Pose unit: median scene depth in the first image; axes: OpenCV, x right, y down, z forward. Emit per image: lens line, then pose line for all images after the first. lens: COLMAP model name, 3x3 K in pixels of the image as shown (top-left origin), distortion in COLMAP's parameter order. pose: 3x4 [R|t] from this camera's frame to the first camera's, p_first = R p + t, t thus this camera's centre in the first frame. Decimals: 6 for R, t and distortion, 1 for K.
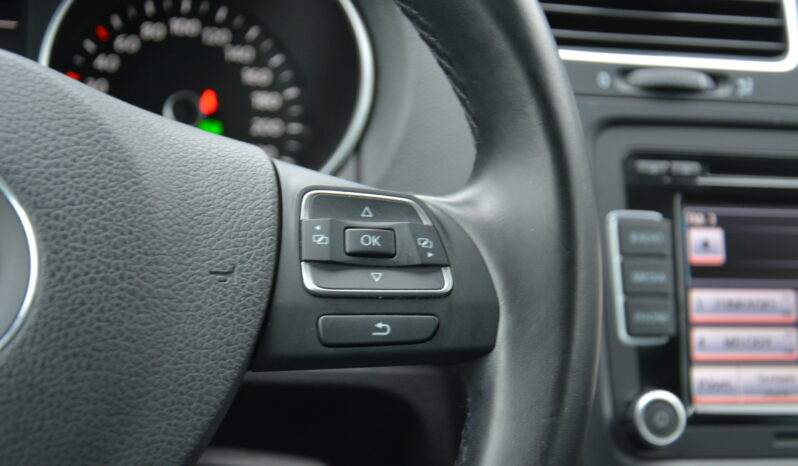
lens RADIAL K [[1470.9, 0, 400.9], [0, 1470.9, 238.6], [0, 0, 1]] dist [-0.014222, 0.000000]
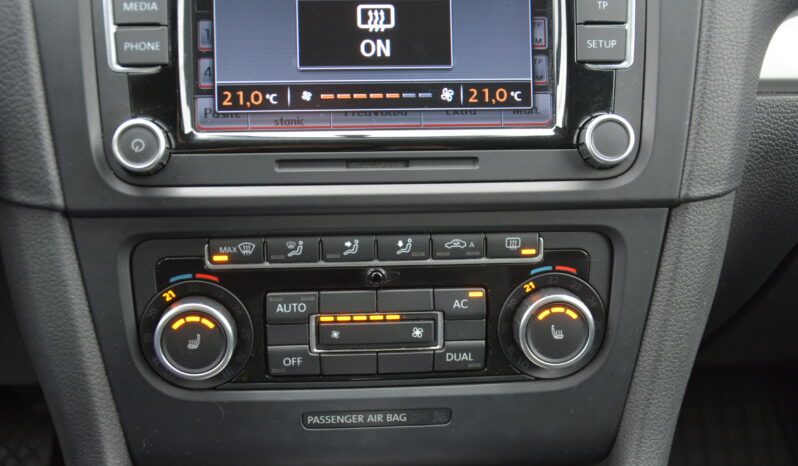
lens RADIAL K [[1029.4, 0, 408.7], [0, 1029.4, 258.5], [0, 0, 1]] dist [-0.035257, 0.000000]
pose [[0.981434, 0.003837, -0.191763, 0.475647], [0.027543, 0.986618, 0.160705, 0.087571], [0.189813, -0.163003, 0.968195, 0.315434]]
